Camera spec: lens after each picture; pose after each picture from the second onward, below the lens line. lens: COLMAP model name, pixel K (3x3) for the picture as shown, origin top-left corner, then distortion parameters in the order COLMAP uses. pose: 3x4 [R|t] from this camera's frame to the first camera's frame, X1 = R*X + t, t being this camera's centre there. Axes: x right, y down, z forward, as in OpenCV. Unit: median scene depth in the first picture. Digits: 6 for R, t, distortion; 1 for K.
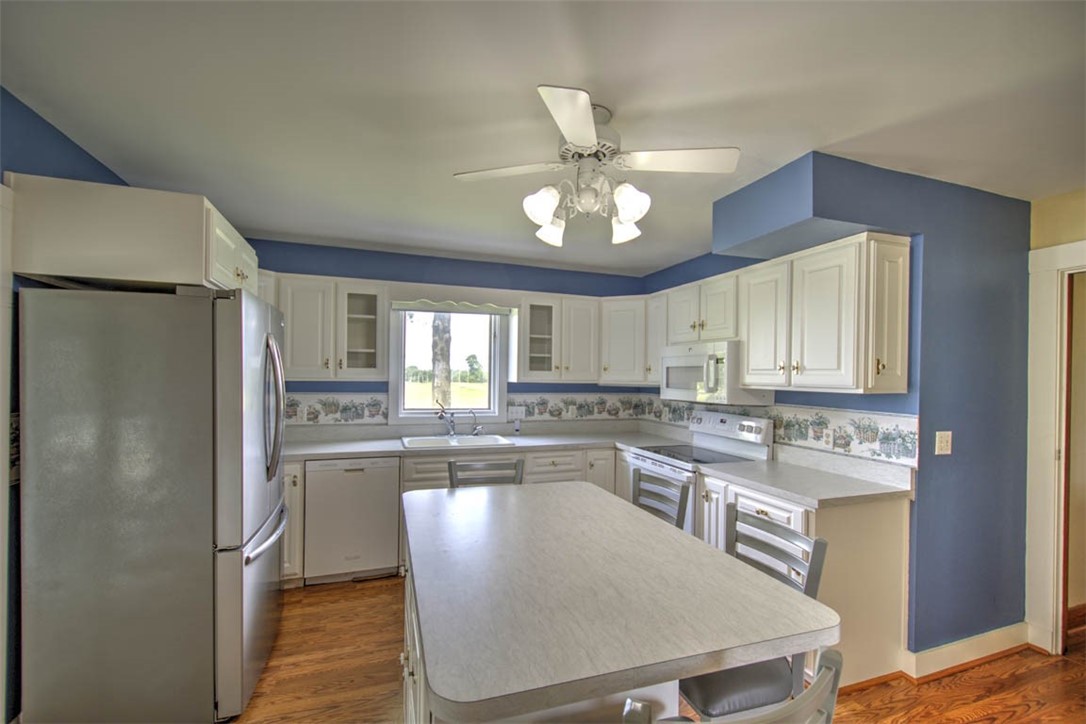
lens RADIAL K [[464.0, 0, 539.9], [0, 464.0, 377.5], [0, 0, 1]] dist [-0.001102, -0.000183]
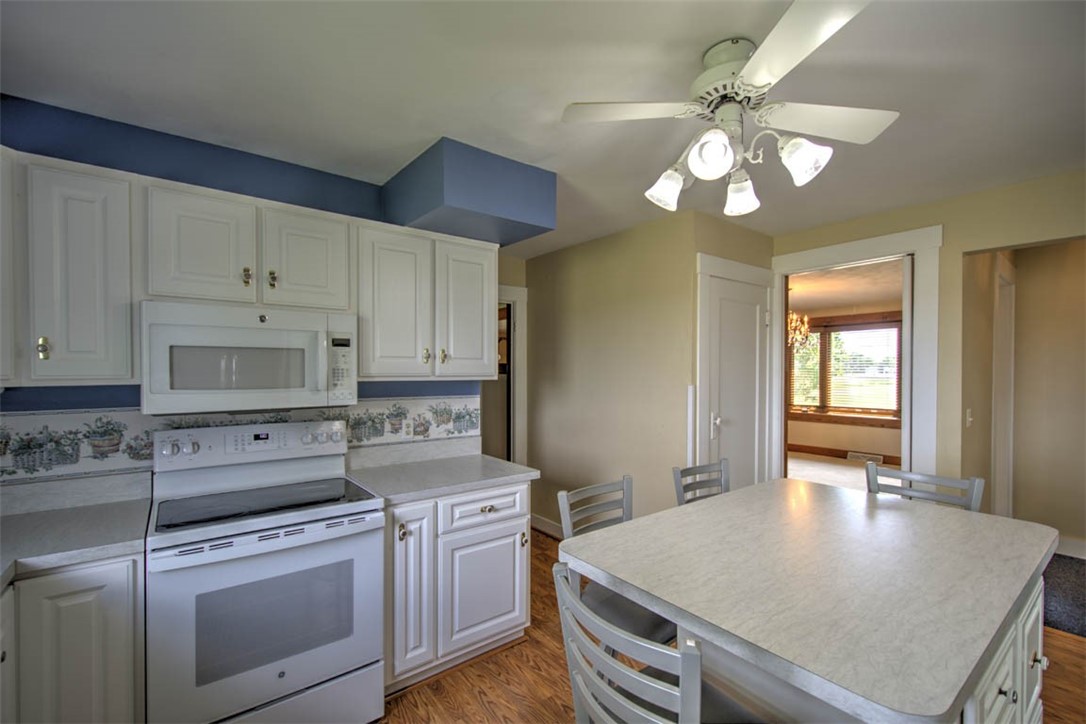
lens RADIAL K [[476.2, 0, 546.4], [0, 476.2, 374.2], [0, 0, 1]] dist [-0.000540, -0.000054]
pose [[-0.330400, -0.031423, 0.943318, -0.343733], [-0.007502, 0.999502, 0.030667, -0.012811], [-0.943811, 0.003055, -0.330471, 0.879903]]
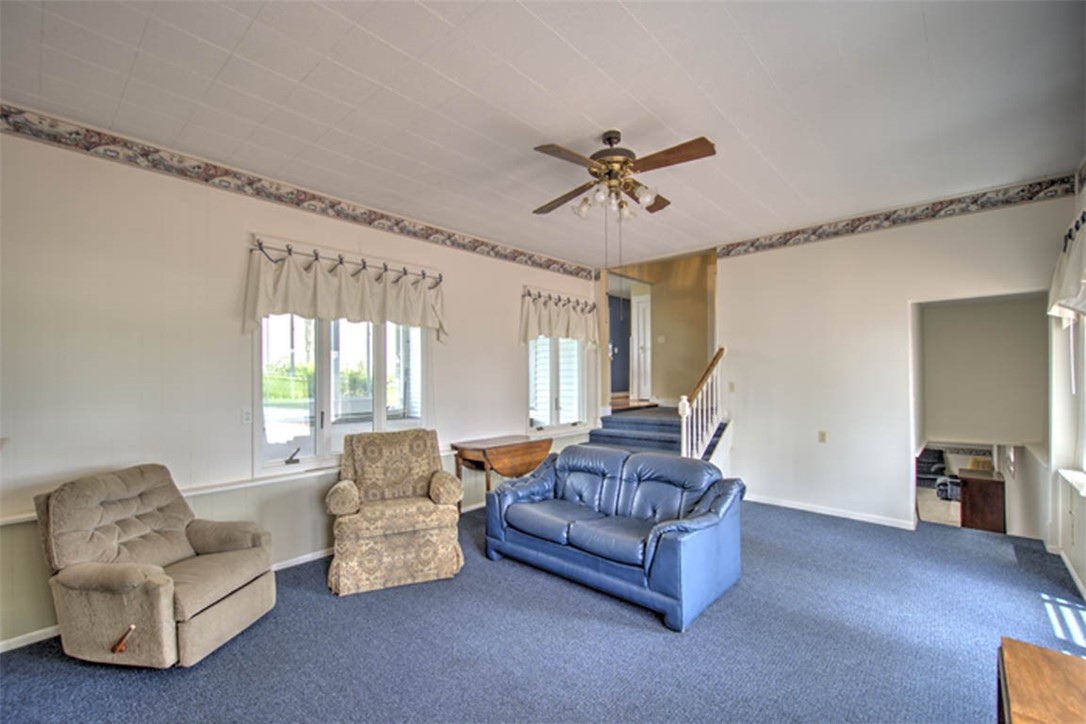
lens RADIAL K [[464.0, 0, 539.9], [0, 464.0, 377.5], [0, 0, 1]] dist [-0.001102, -0.000183]
pose [[0.890053, -0.013934, 0.455645, -1.415550], [0.017343, 0.999844, -0.003302, 0.299614], [-0.455528, 0.010842, 0.890156, -2.038222]]
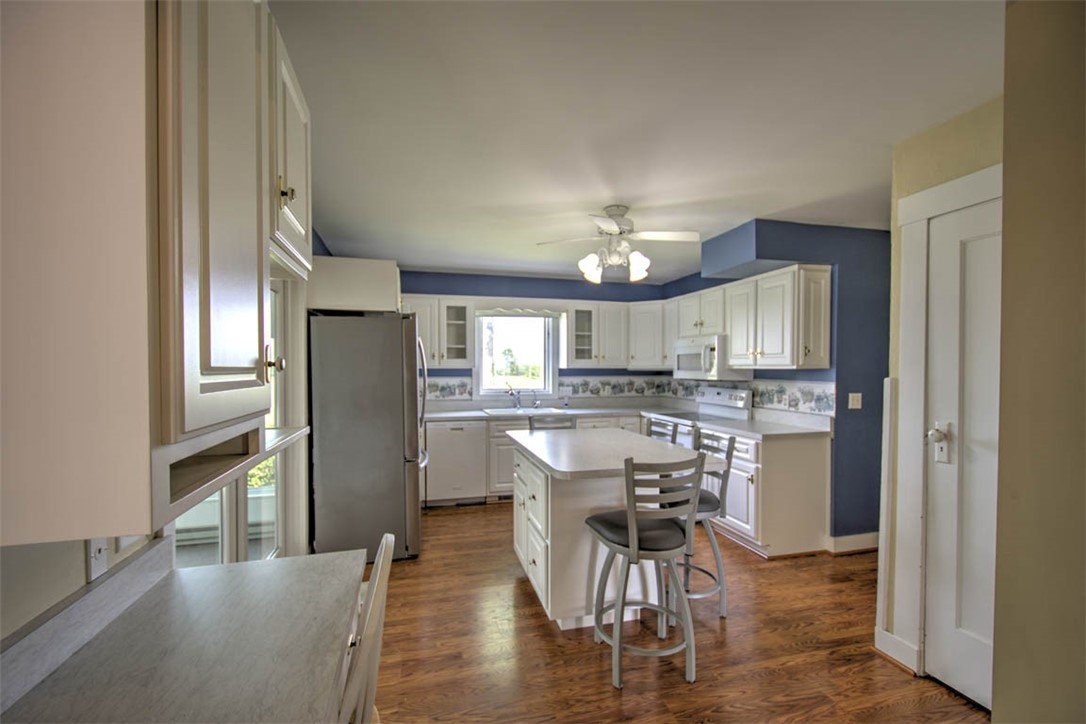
lens RADIAL K [[464.0, 0, 539.9], [0, 464.0, 377.5], [0, 0, 1]] dist [-0.001102, -0.000183]
pose [[0.997002, -0.012248, -0.076404, -0.027444], [0.013415, 0.999801, 0.014784, 0.020210], [0.076208, -0.015765, 0.996967, -0.419783]]
